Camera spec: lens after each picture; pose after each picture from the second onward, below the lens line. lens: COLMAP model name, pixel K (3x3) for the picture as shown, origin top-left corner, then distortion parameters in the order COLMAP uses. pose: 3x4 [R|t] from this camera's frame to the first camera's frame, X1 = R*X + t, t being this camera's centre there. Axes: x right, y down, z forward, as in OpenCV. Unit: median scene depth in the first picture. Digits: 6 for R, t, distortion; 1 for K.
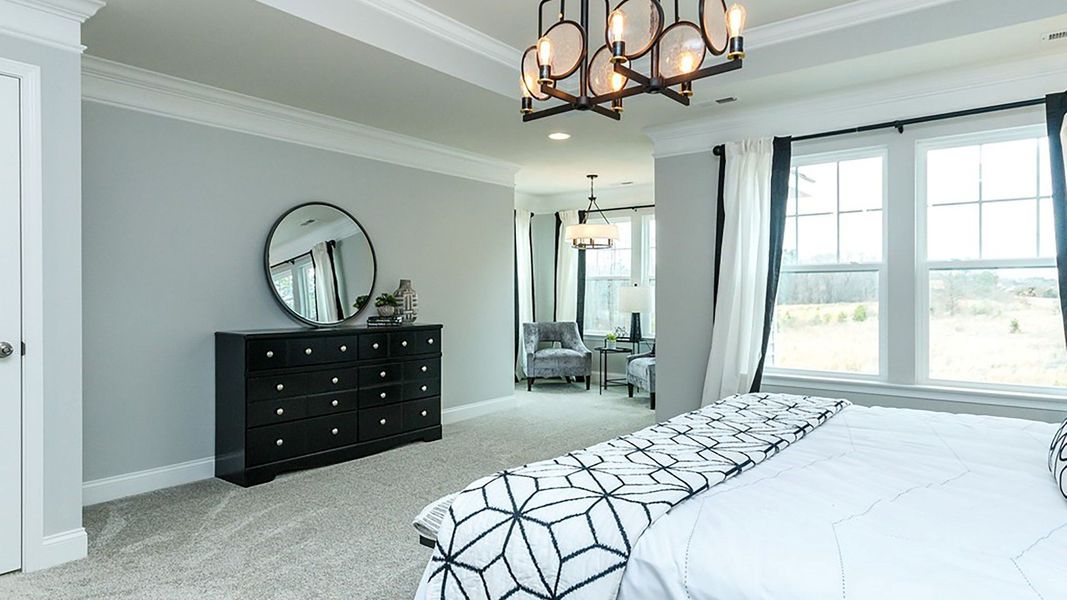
lens RADIAL K [[621.0, 0, 534.4], [0, 621.0, 305.1], [0, 0, 1]] dist [0.002795, 0.001598]
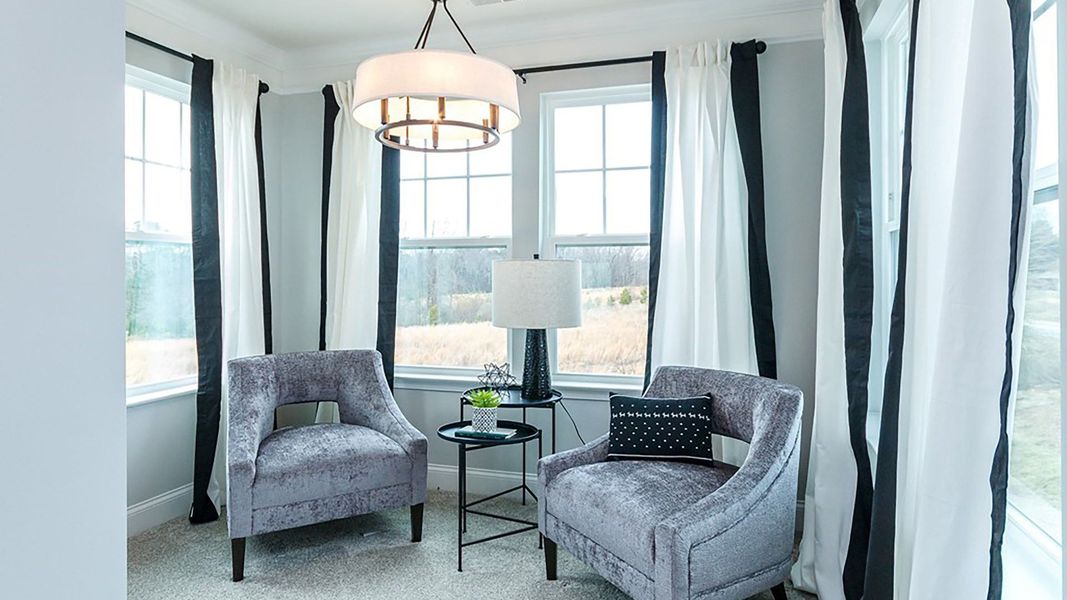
lens RADIAL K [[619.6, 0, 534.6], [0, 619.6, 262.1], [0, 0, 1]] dist [0.006228, -0.001179]
pose [[0.937313, 0.000765, 0.348489, 0.021673], [0.016003, 0.998848, -0.045235, -0.009783], [-0.348122, 0.047976, 0.936221, 0.569392]]
